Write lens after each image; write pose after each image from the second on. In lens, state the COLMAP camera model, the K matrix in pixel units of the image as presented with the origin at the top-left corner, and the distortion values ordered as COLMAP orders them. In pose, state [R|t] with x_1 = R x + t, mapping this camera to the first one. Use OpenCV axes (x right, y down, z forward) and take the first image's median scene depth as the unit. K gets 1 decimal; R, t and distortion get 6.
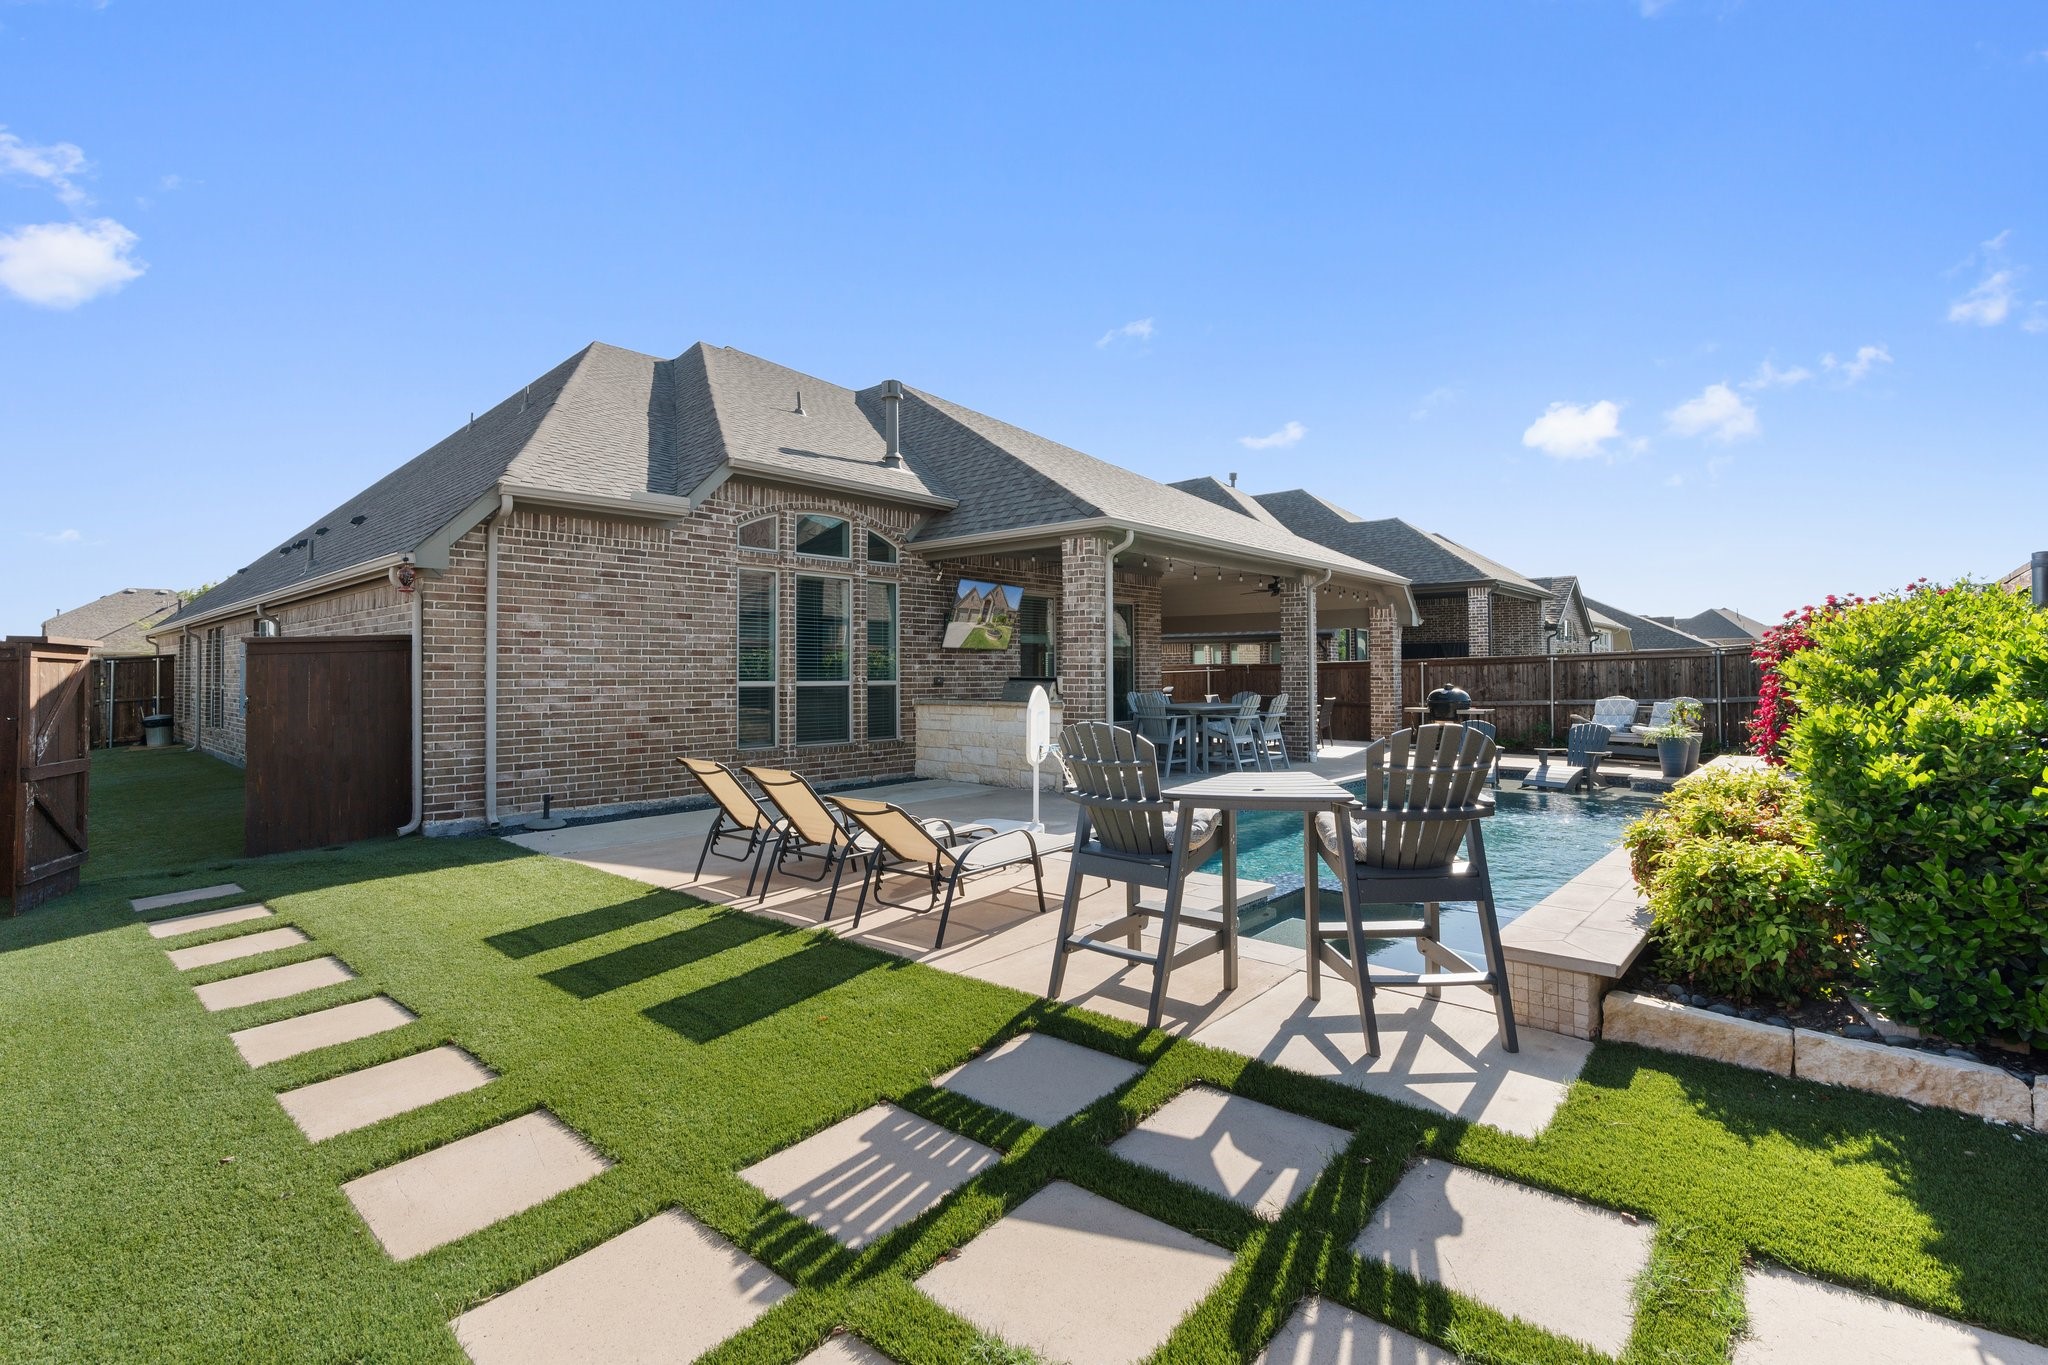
lens RADIAL K [[924.7, 0, 1015.5], [0, 924.7, 664.4], [0, 0, 1]] dist [-0.001293, -0.000080]
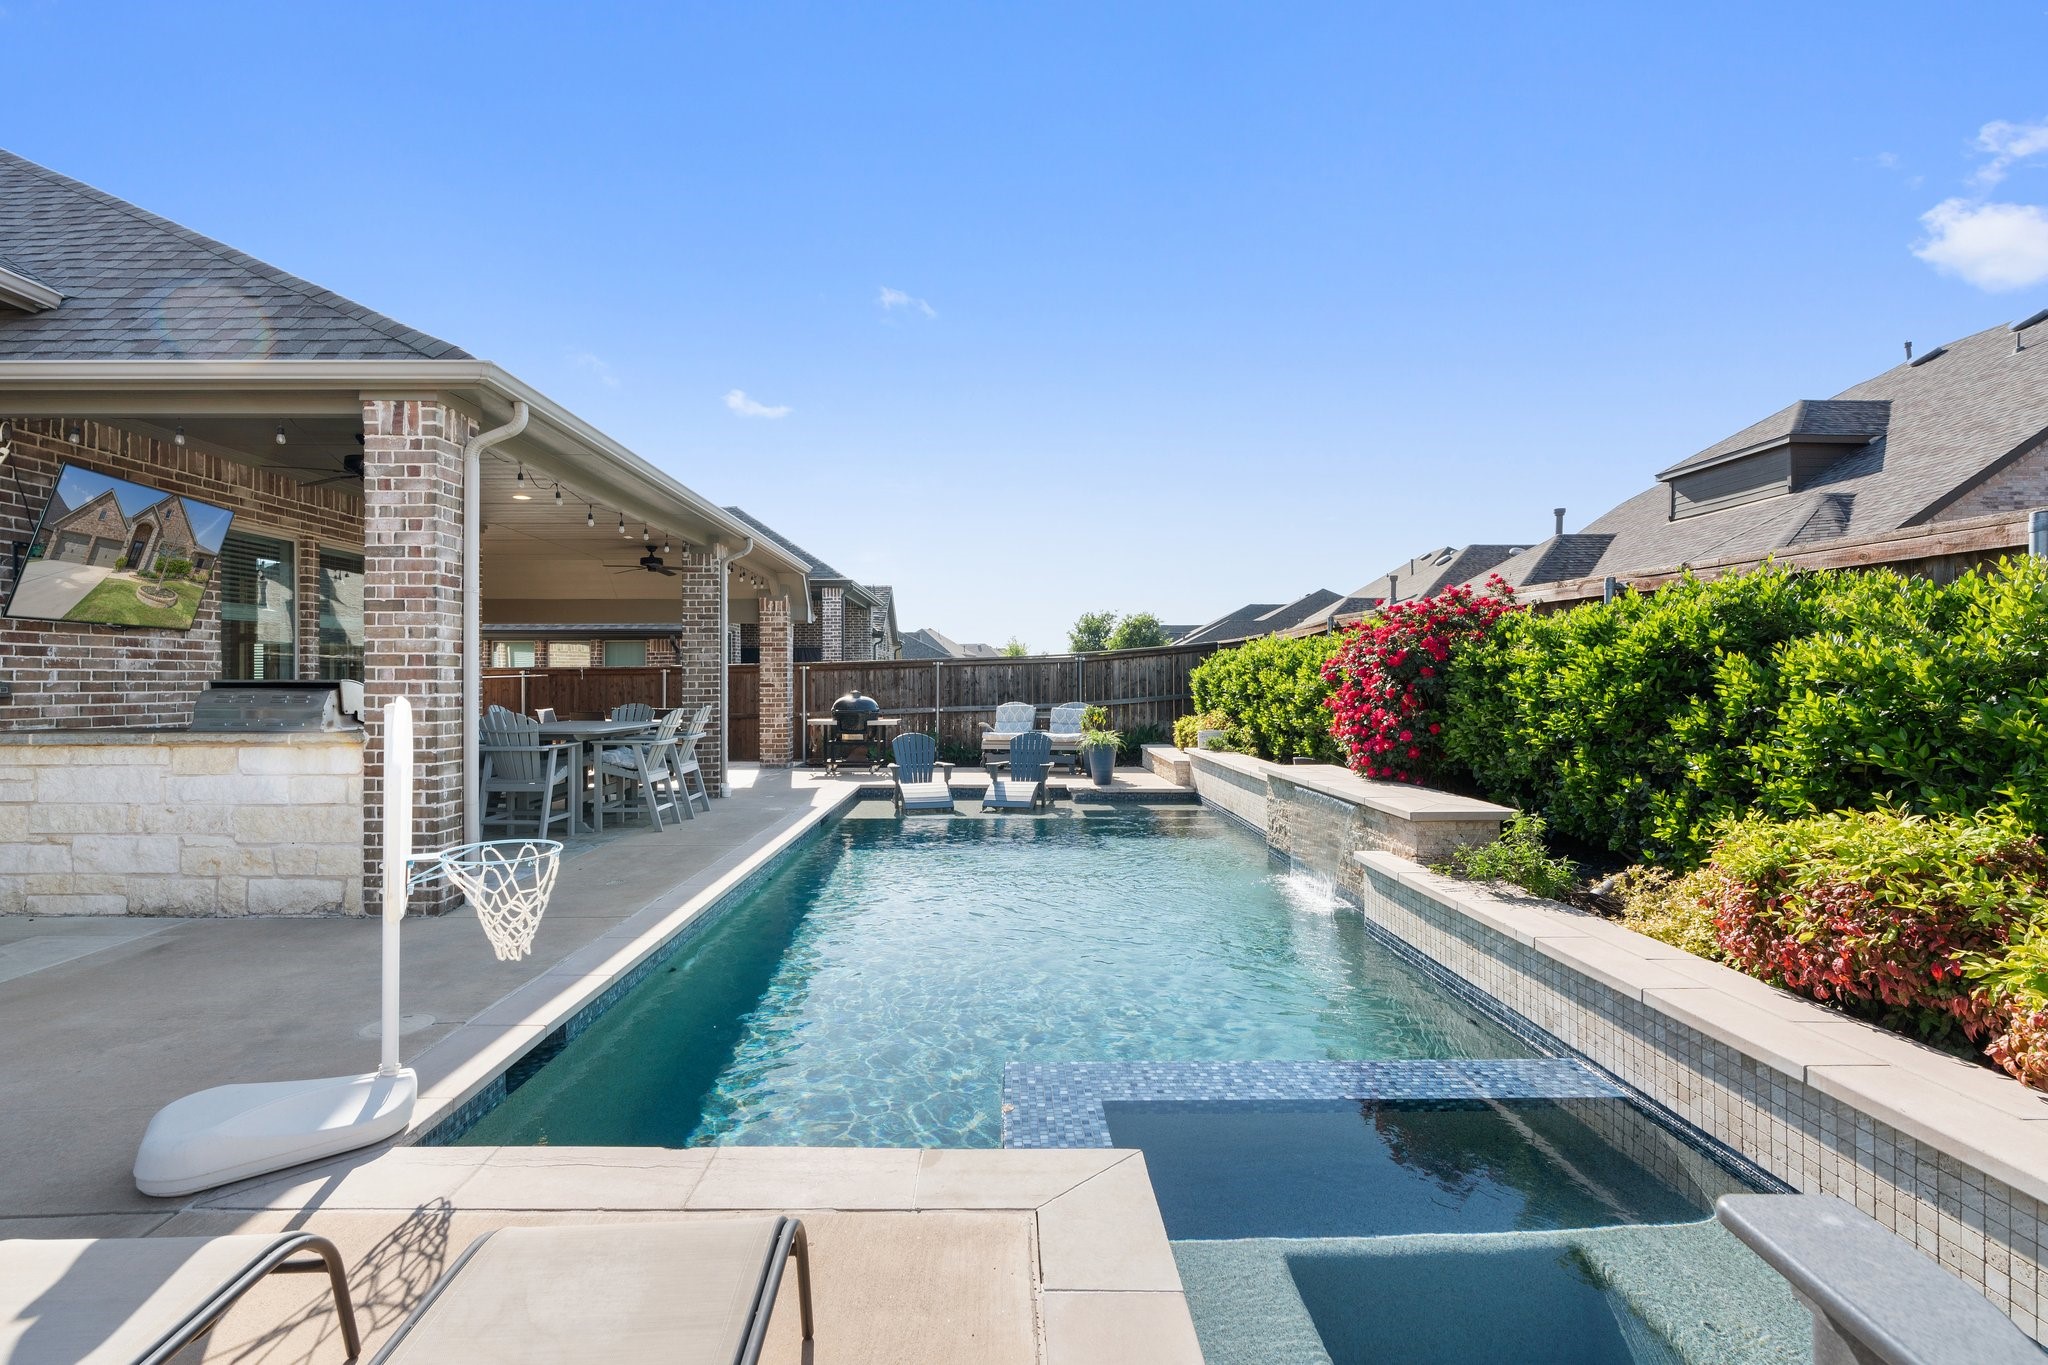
lens RADIAL K [[977.2, 0, 1023.5], [0, 977.2, 676.1], [0, 0, 1]] dist [0.002168, 0.000802]
pose [[0.746185, 0.002066, 0.665735, -0.026605], [-0.004320, 0.999989, 0.001738, 0.007269], [-0.665724, -0.004172, 0.746186, 0.297856]]
